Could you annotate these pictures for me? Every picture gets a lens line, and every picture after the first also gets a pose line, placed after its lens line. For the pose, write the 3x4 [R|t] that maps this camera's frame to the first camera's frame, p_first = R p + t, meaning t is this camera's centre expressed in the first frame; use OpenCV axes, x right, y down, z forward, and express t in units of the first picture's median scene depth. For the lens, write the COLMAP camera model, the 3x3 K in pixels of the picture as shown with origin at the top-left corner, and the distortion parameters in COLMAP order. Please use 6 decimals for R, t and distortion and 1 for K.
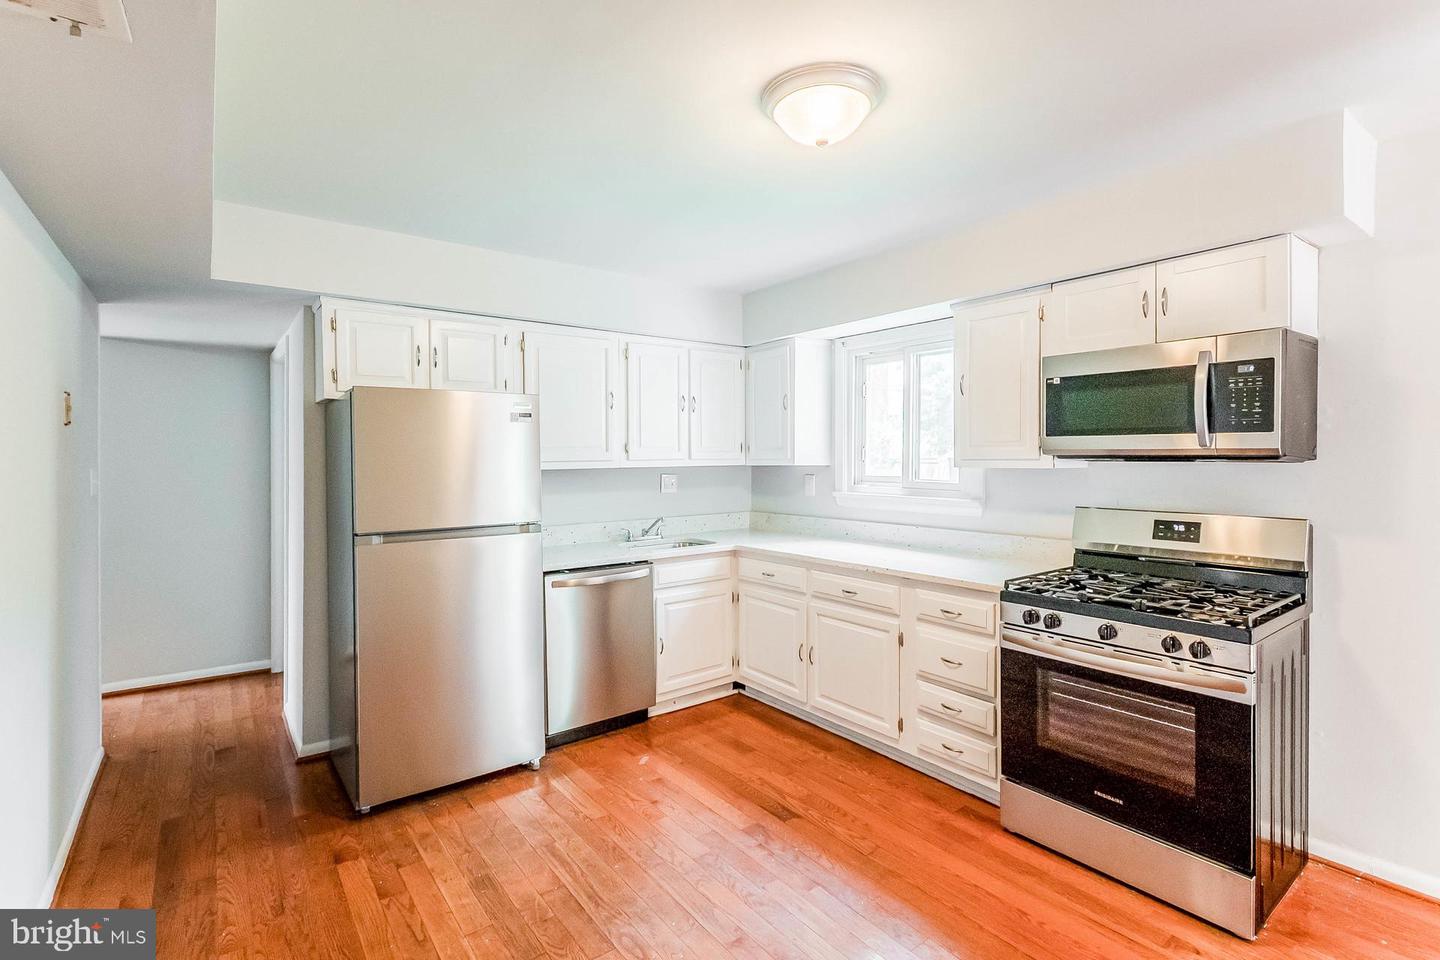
lens RADIAL K [[658.5, 0, 719.6], [0, 658.5, 468.2], [0, 0, 1]] dist [0.006187, -0.000154]
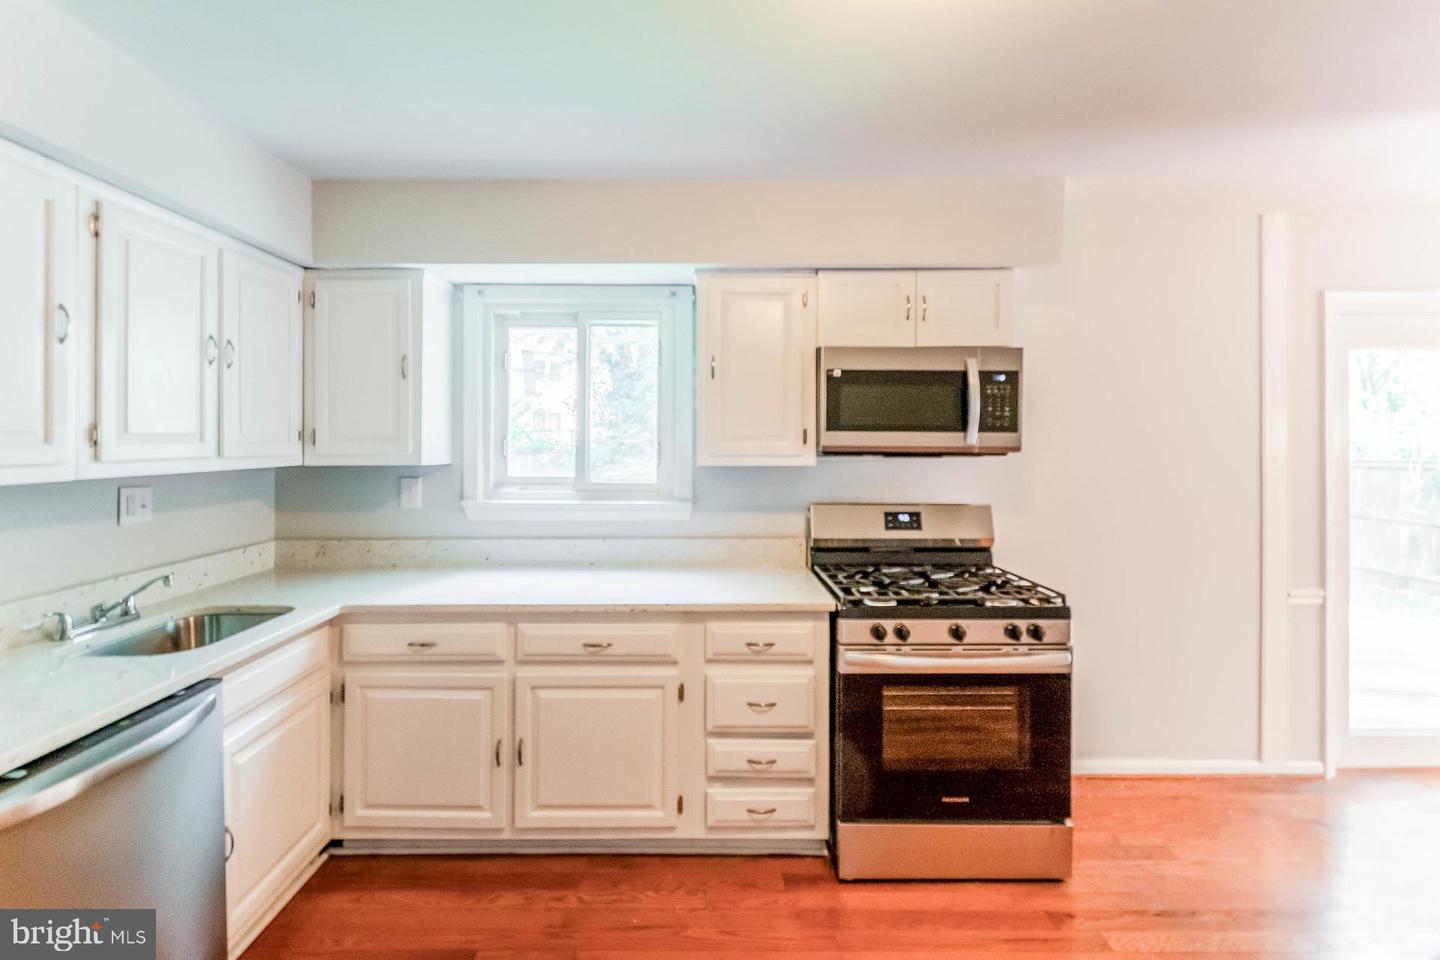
lens RADIAL K [[658.5, 0, 712.0], [0, 658.5, 446.7], [0, 0, 1]] dist [0.006187, -0.000154]
pose [[0.612714, -0.000567, 0.790305, -0.302986], [0.010468, 0.999918, -0.007398, -0.019026], [-0.790235, 0.012806, 0.612670, 0.494840]]
